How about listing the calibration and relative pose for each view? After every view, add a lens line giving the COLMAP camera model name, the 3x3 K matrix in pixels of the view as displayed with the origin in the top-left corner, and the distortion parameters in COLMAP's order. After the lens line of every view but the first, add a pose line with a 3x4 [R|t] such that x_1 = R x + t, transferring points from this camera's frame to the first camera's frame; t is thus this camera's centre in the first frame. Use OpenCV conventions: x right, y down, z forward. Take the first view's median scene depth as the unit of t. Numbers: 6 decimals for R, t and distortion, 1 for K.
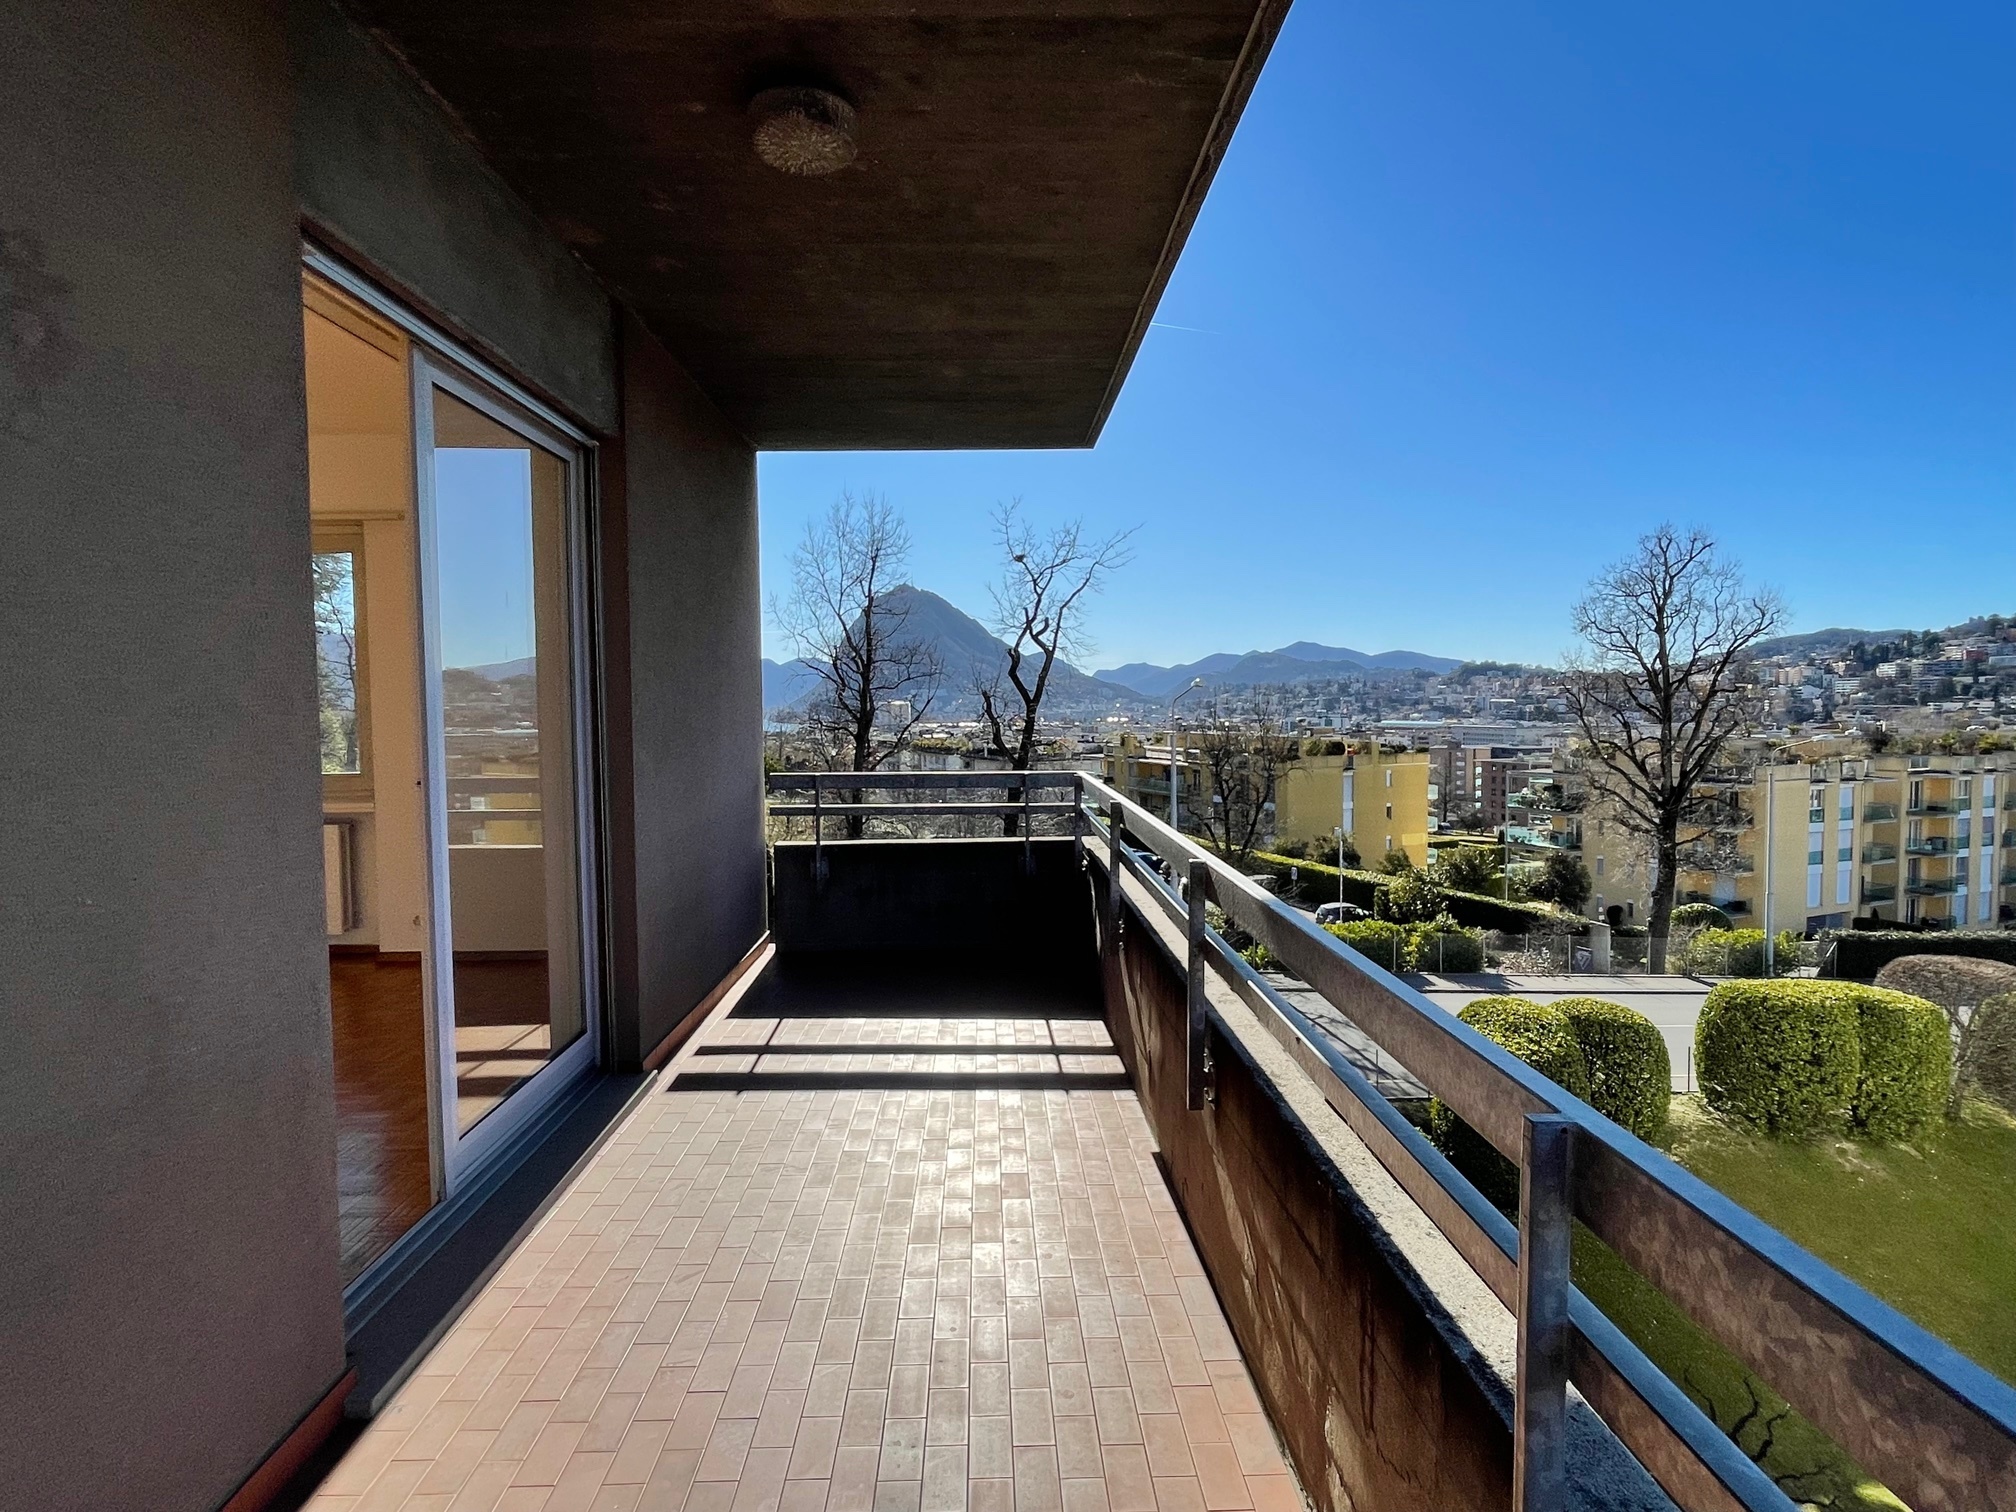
lens RADIAL K [[1045.2, 0, 1005.4], [0, 1045.2, 747.5], [0, 0, 1]] dist [0.001975, -0.000815]
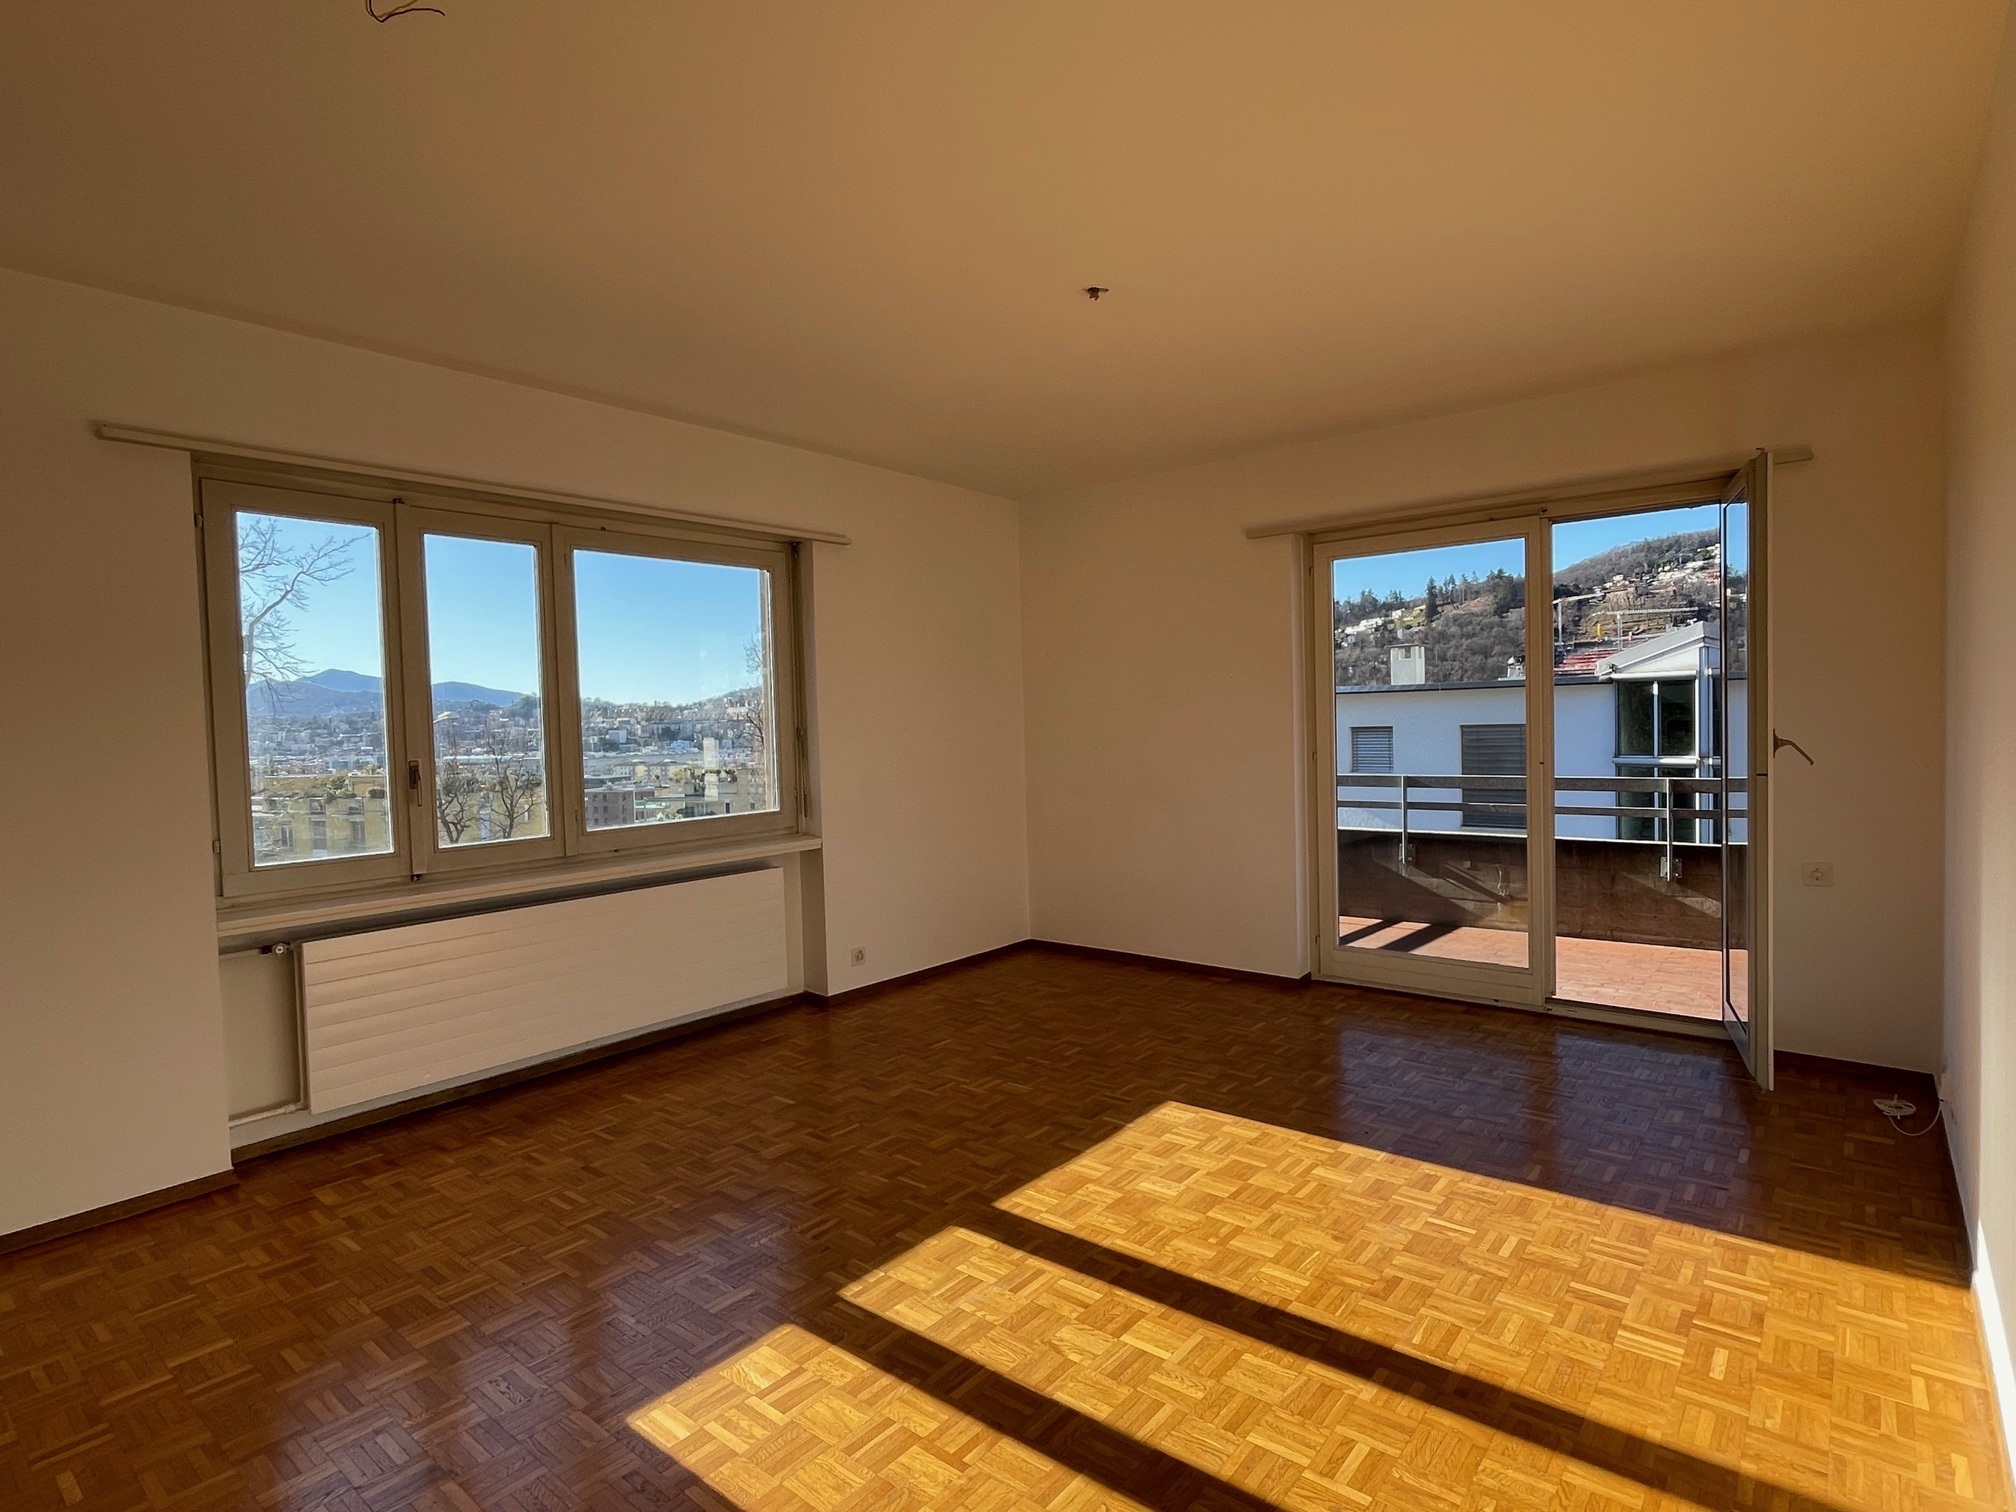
lens RADIAL K [[1045.2, 0, 1012.4], [0, 1045.2, 755.0], [0, 0, 1]] dist [0.001975, -0.000815]
pose [[0.657385, -0.033891, 0.752793, -0.140336], [0.052020, 0.998646, -0.000467, -0.002063], [-0.751758, 0.039467, 0.658257, 0.030130]]
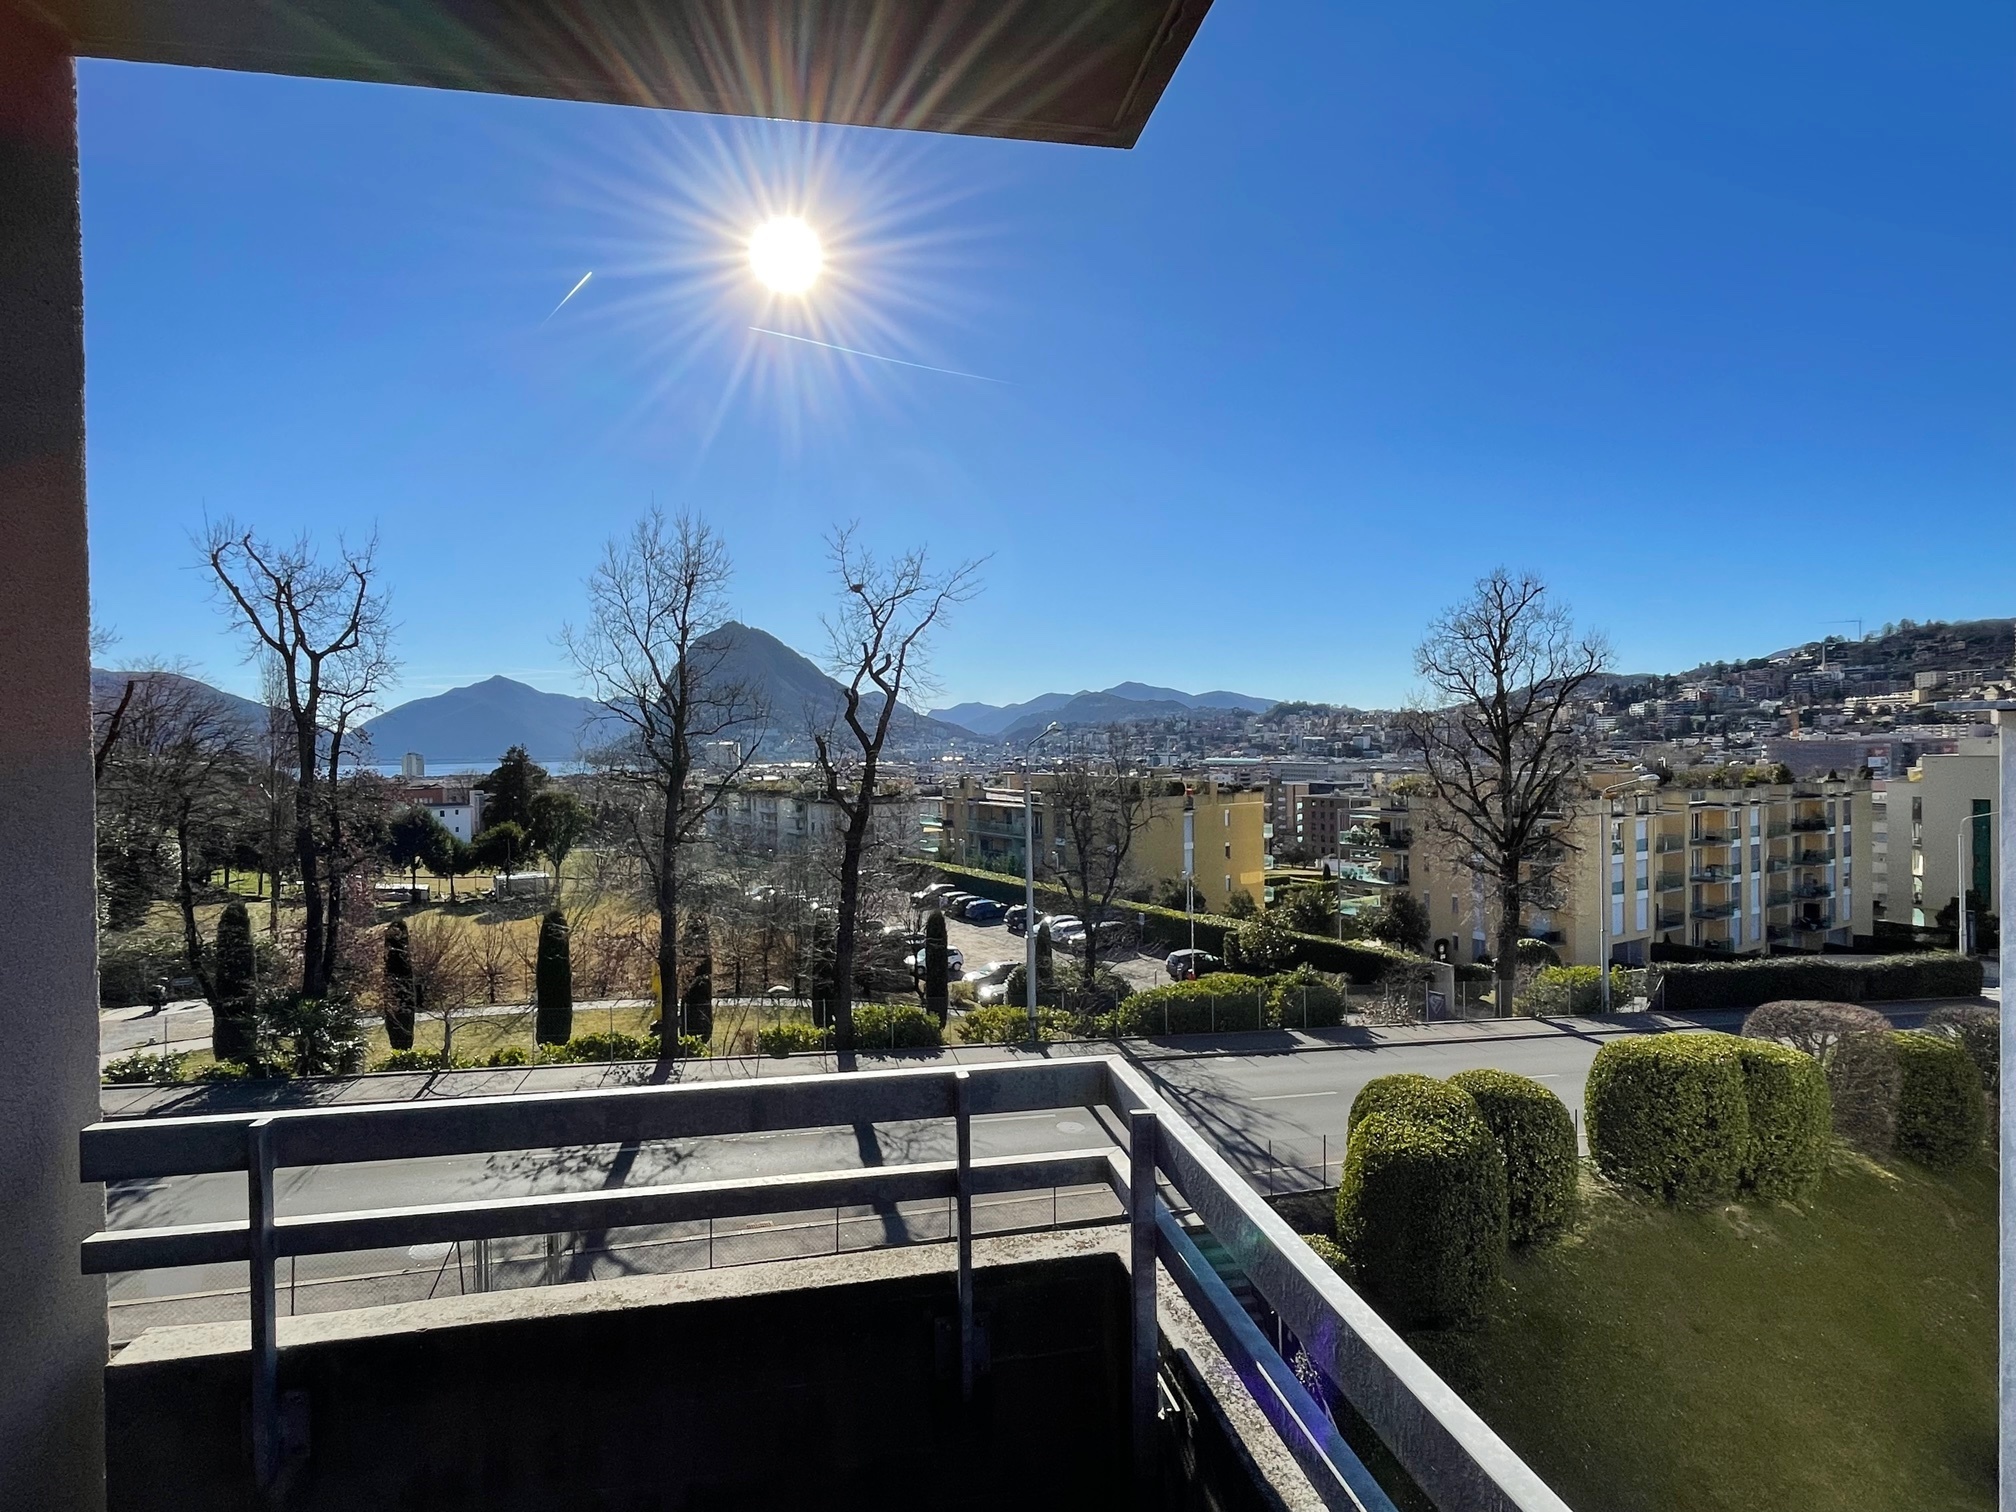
lens RADIAL K [[1045.2, 0, 1012.1], [0, 1045.2, 745.3], [0, 0, 1]] dist [0.001975, -0.000815]
pose [[0.986558, -0.005648, 0.163315, -0.002149], [0.012100, 0.999184, -0.038537, -0.007964], [-0.162964, 0.039995, 0.985821, 0.079664]]
